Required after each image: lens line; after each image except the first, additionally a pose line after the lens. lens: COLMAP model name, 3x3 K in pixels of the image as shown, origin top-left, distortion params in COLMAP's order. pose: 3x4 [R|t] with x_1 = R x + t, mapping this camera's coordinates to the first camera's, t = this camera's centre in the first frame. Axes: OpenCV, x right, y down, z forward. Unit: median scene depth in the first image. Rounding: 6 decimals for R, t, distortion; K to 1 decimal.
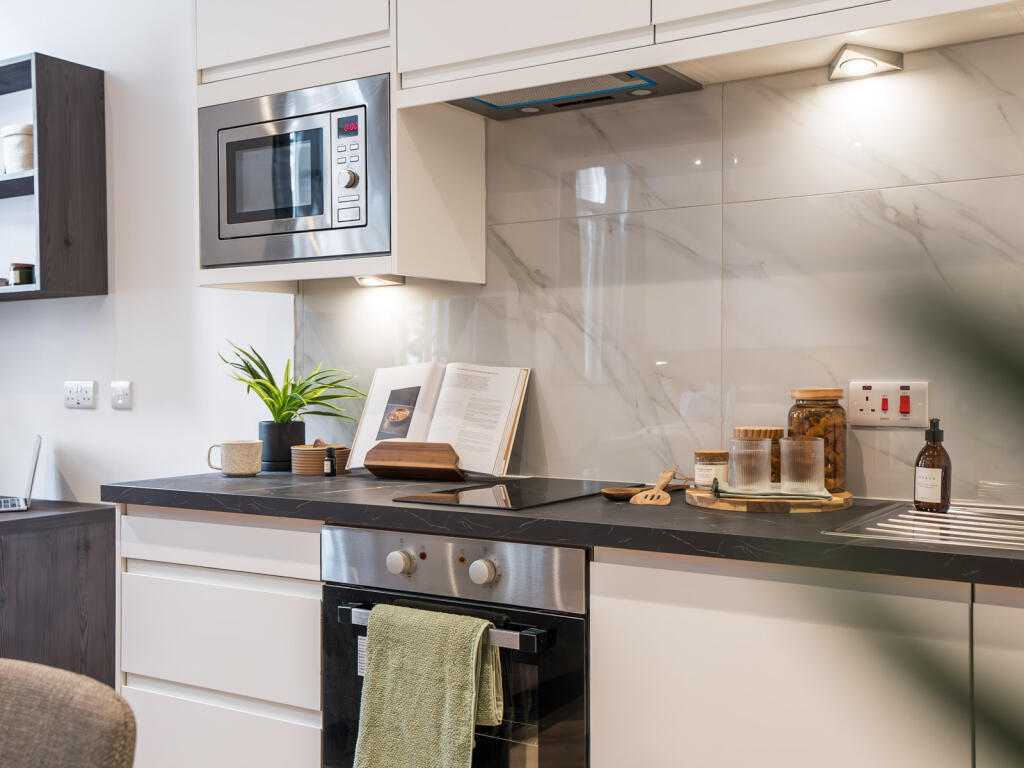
lens RADIAL K [[1102.3, 0, 511.8], [0, 1102.3, 385.5], [0, 0, 1]] dist [0.064737, 0.000000]
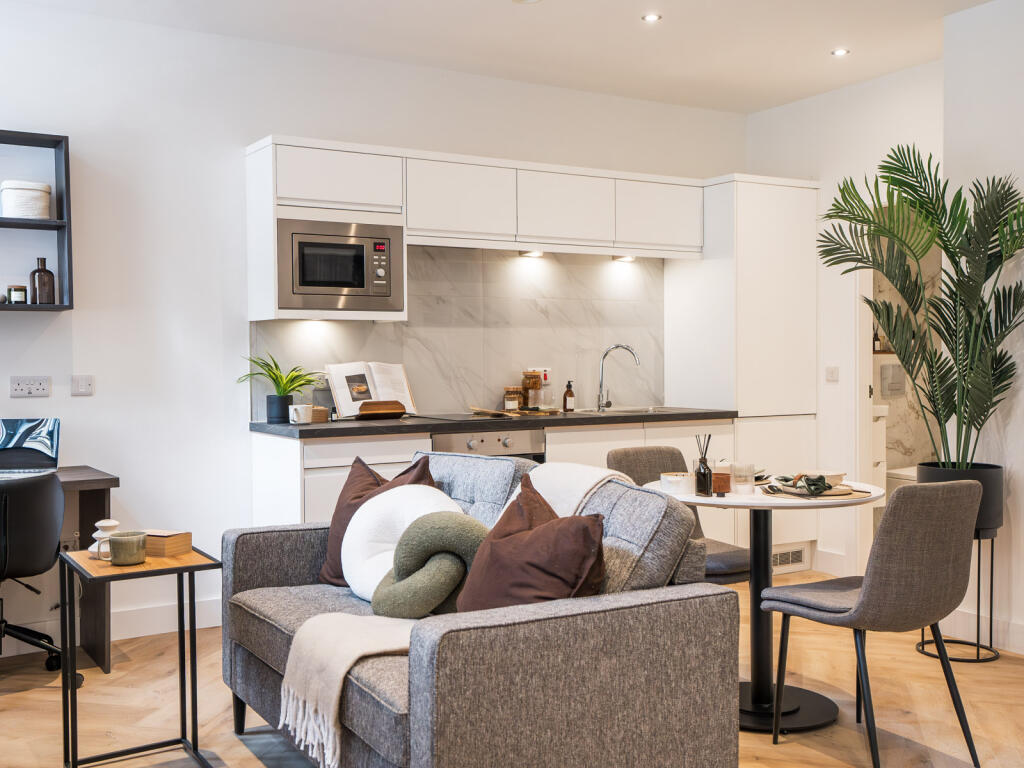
lens RADIAL K [[1102.3, 0, 510.5], [0, 1102.3, 385.9], [0, 0, 1]] dist [0.064737, 0.000000]
pose [[0.430670, -0.025235, 0.902157, -1.774149], [0.015228, 0.999670, 0.020694, -0.014806], [-0.902381, 0.004826, 0.430912, -0.094213]]
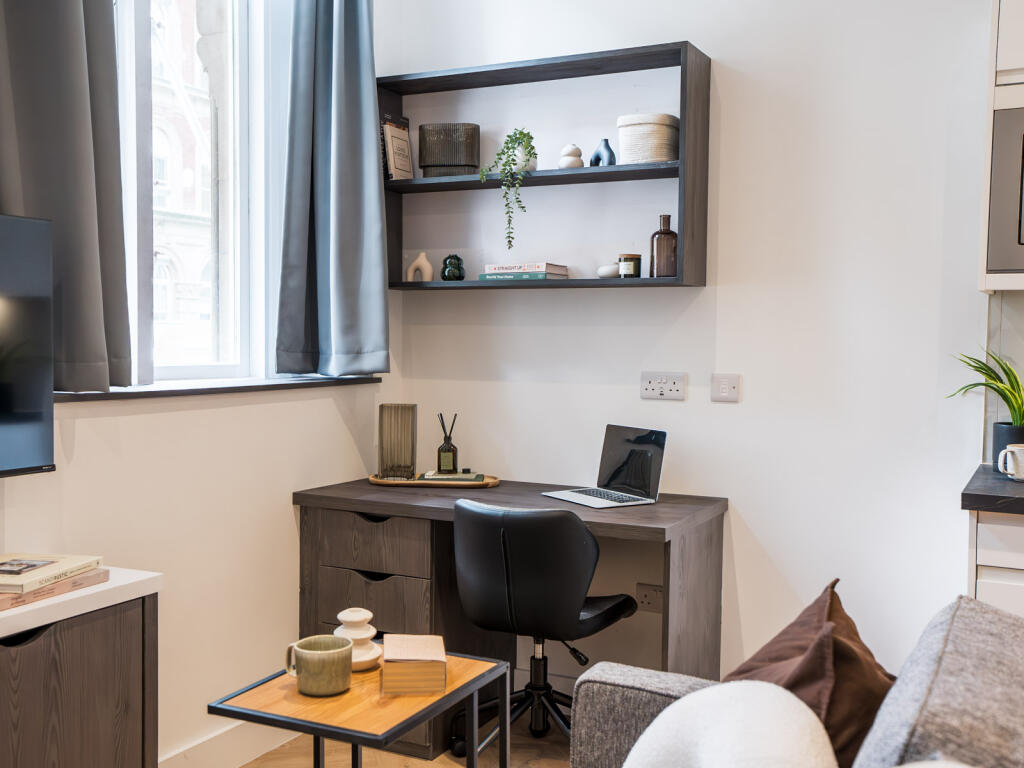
lens RADIAL K [[1102.3, 0, 511.8], [0, 1102.3, 384.3], [0, 0, 1]] dist [0.064737, 0.000000]
pose [[0.995291, 0.006925, 0.096683, -0.828446], [-0.011140, 0.999008, 0.043126, -0.045884], [-0.096289, -0.044000, 0.994380, 0.041645]]
